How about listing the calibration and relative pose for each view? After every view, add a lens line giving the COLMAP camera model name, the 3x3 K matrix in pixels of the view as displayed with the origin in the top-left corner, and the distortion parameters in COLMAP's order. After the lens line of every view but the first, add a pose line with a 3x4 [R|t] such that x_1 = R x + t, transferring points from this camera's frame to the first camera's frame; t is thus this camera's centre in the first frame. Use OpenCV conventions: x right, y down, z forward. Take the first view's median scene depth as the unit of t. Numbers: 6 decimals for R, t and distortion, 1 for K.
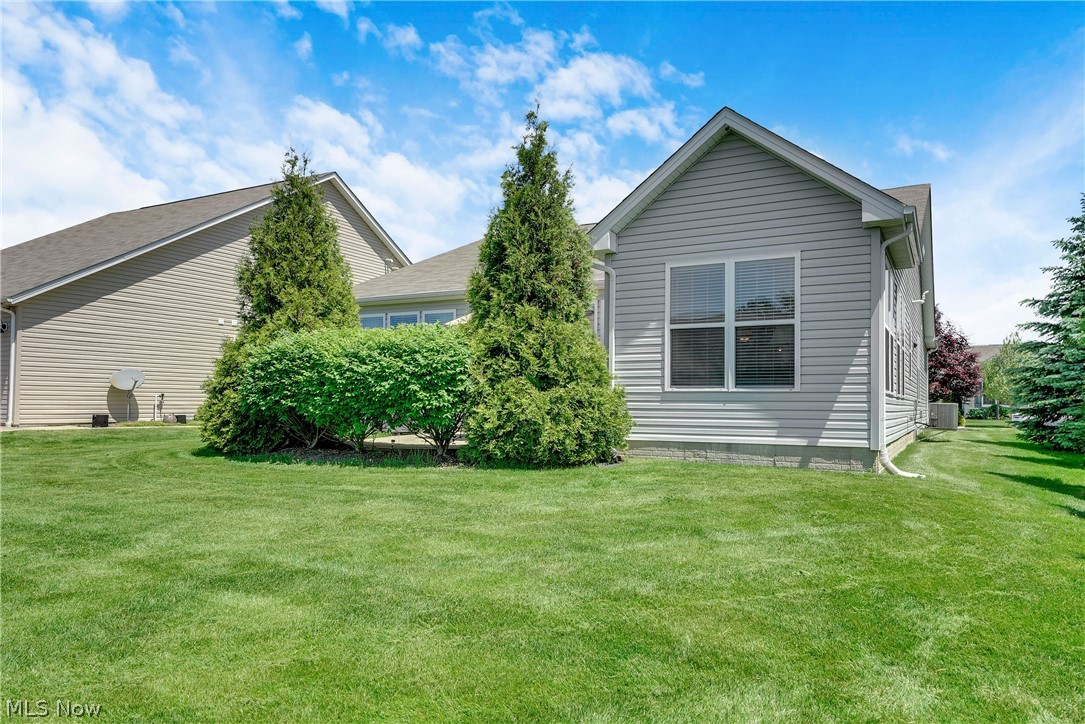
lens RADIAL K [[746.5, 0, 540.2], [0, 746.5, 373.2], [0, 0, 1]] dist [0.001449, 0.000504]
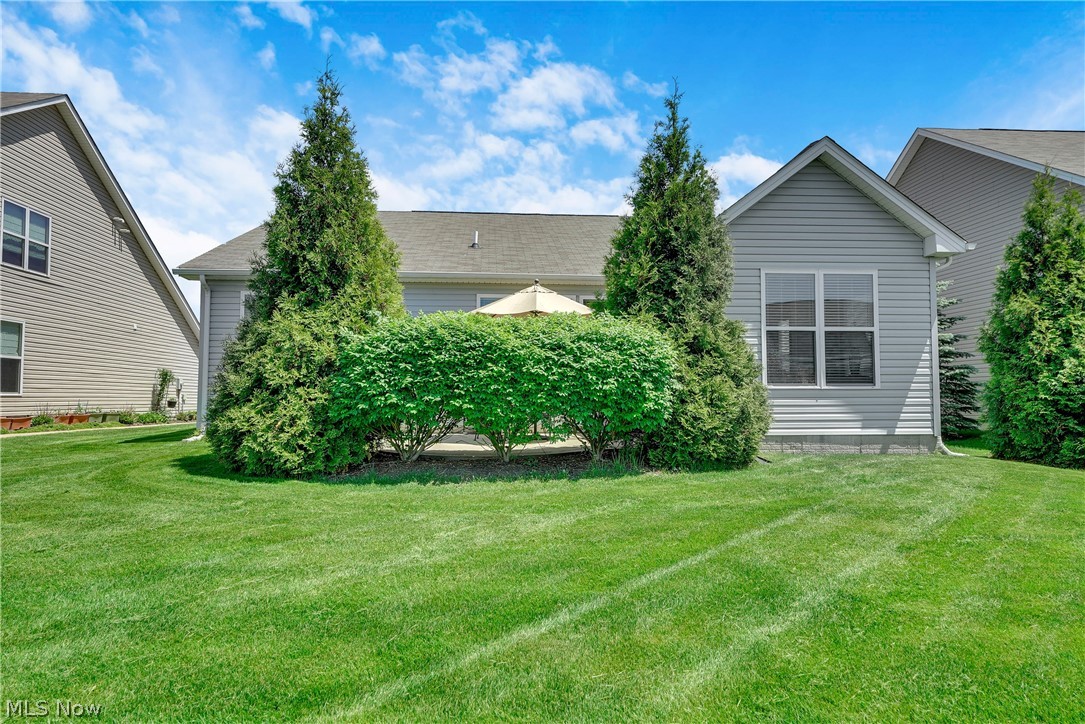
lens RADIAL K [[746.5, 0, 545.0], [0, 746.5, 351.7], [0, 0, 1]] dist [0.001449, 0.000504]
pose [[0.838906, 0.024680, 0.543716, -0.709769], [-0.013268, 0.999602, -0.024901, 0.002232], [-0.544114, 0.013676, 0.838900, 0.287748]]
